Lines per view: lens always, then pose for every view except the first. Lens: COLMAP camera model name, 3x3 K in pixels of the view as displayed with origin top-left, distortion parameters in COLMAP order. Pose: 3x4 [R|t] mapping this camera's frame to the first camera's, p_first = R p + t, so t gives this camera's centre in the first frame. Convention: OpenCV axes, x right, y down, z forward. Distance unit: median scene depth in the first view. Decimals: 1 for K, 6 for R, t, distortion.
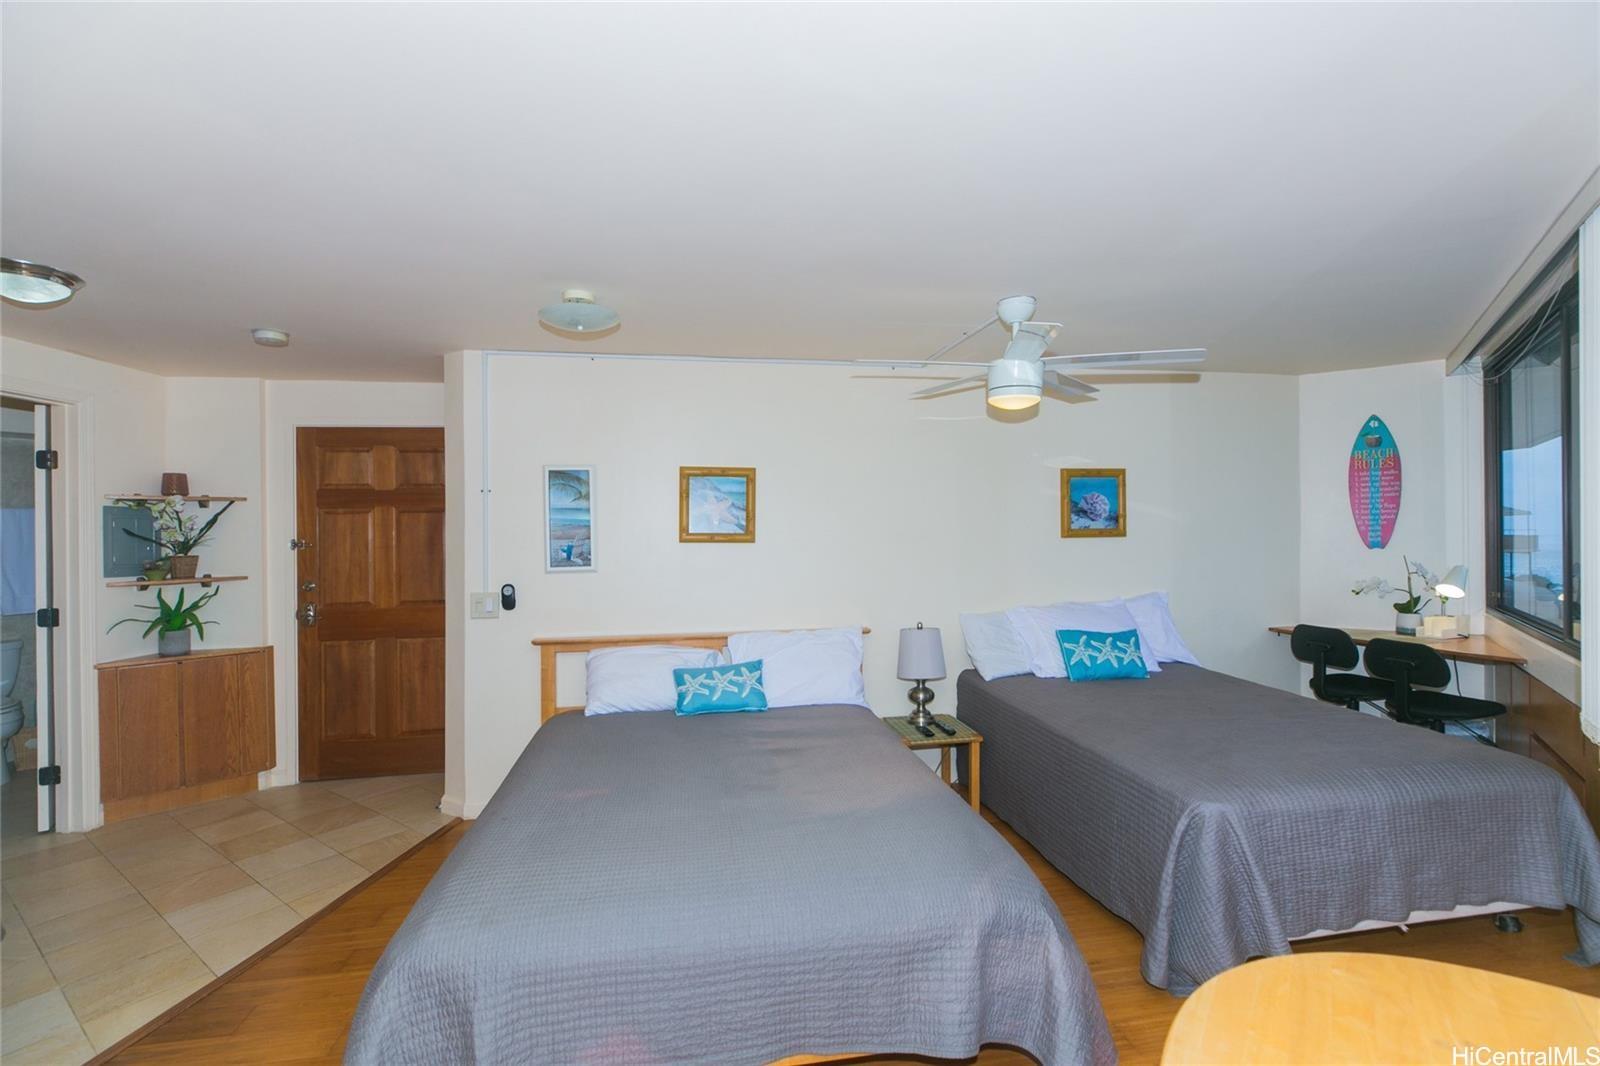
lens RADIAL K [[719.5, 0, 803.5], [0, 719.5, 532.0], [0, 0, 1]] dist [0.006578, -0.007939]
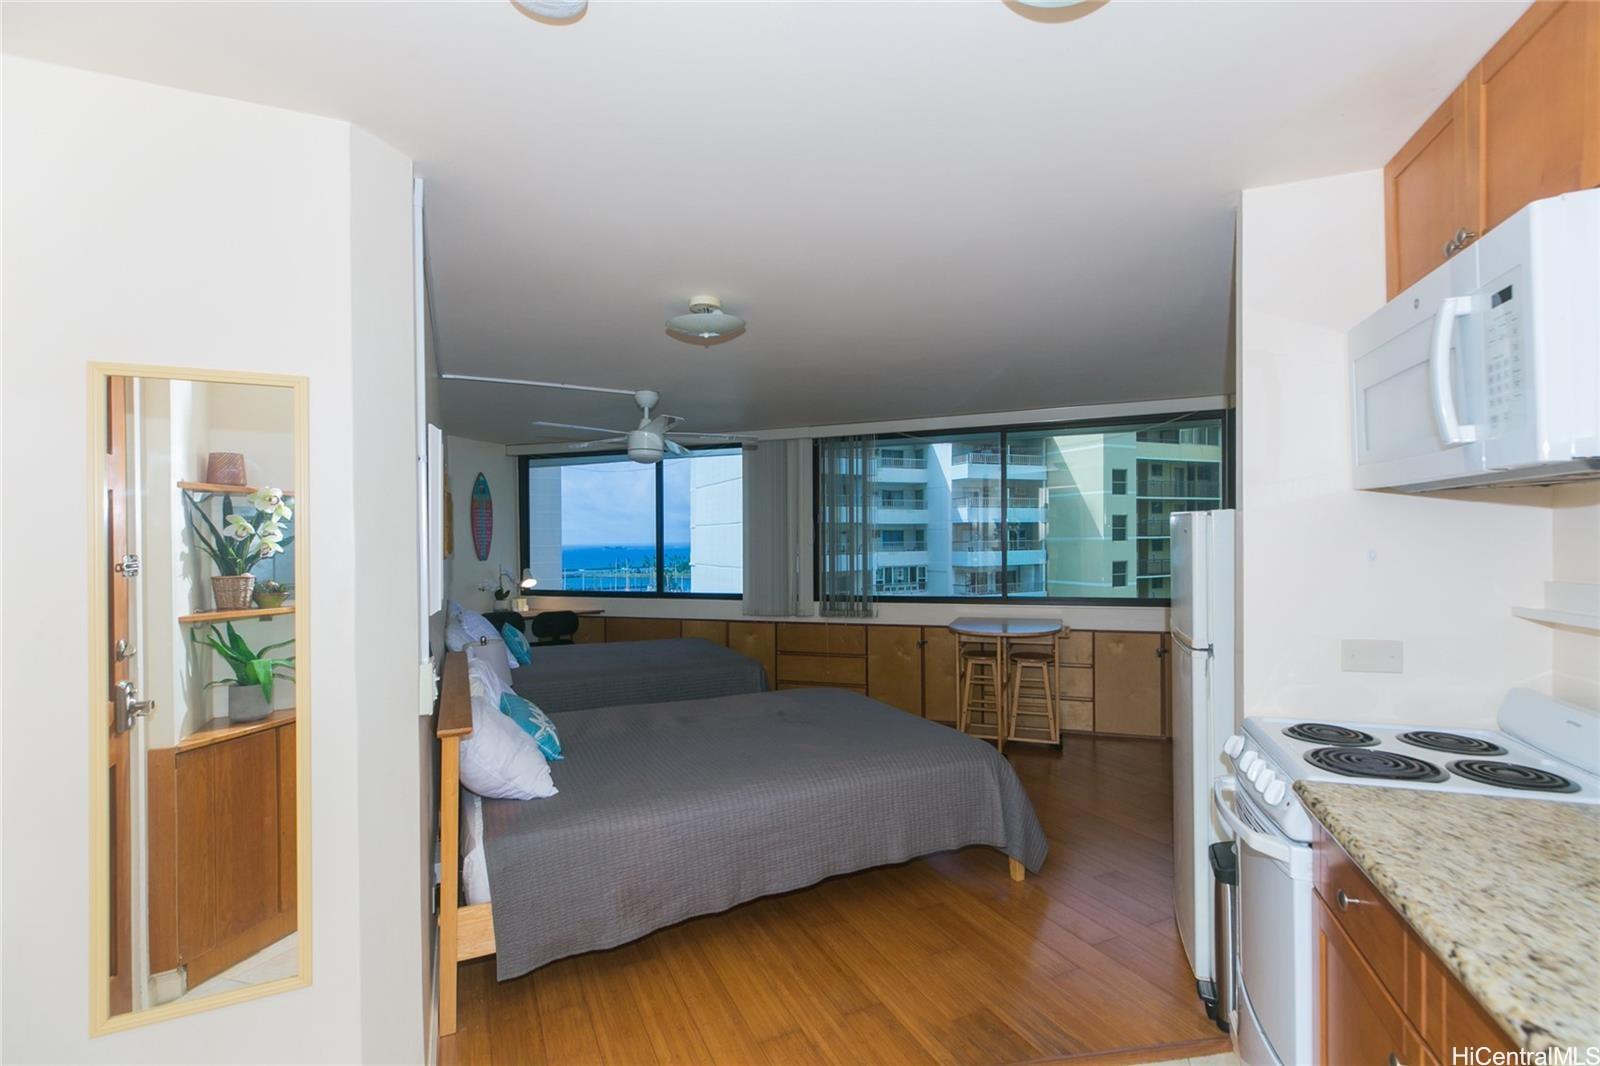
lens RADIAL K [[705.3, 0, 847.4], [0, 705.3, 501.7], [0, 0, 1]] dist [-0.000349, -0.000012]
pose [[-0.328433, 0.058585, 0.942709, -0.850514], [0.019988, 0.998282, -0.055075, -0.004199], [-0.944316, 0.000754, -0.329040, 0.761016]]
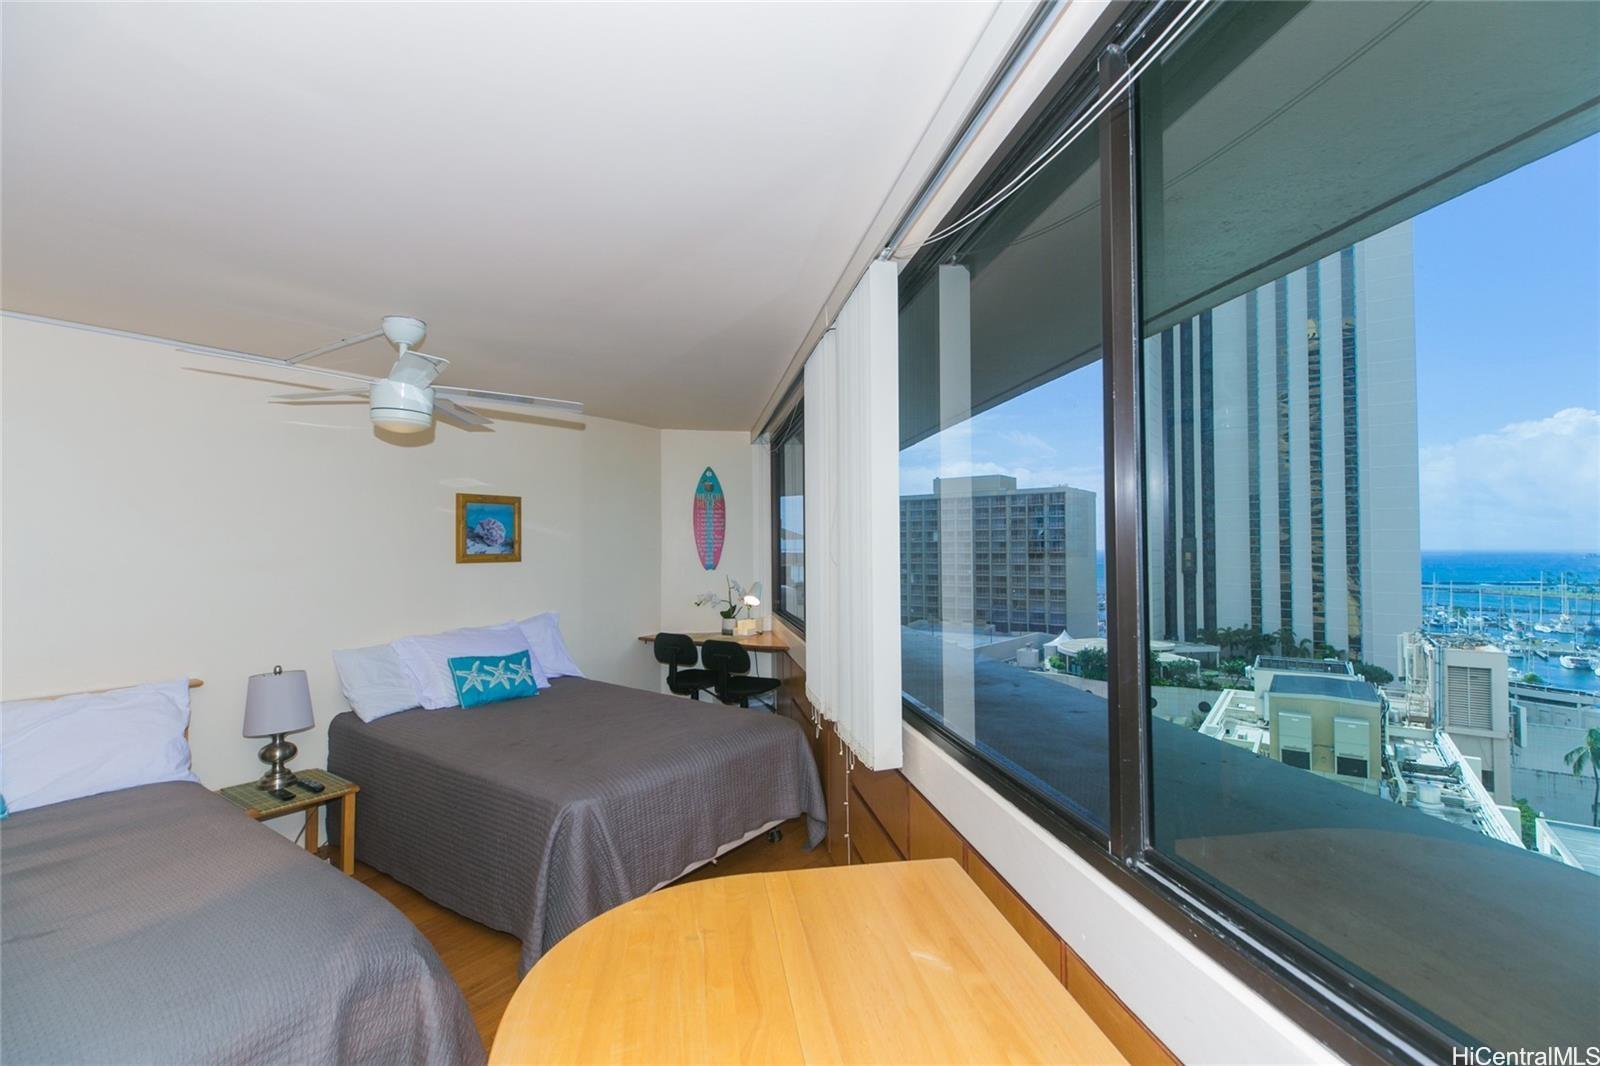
lens RADIAL K [[719.5, 0, 803.5], [0, 719.5, 532.0], [0, 0, 1]] dist [0.006578, -0.007939]
pose [[0.710184, 0.019805, 0.703737, 0.002292], [-0.002863, 0.999677, -0.025244, -0.012848], [-0.704010, 0.015913, 0.710012, -0.038454]]
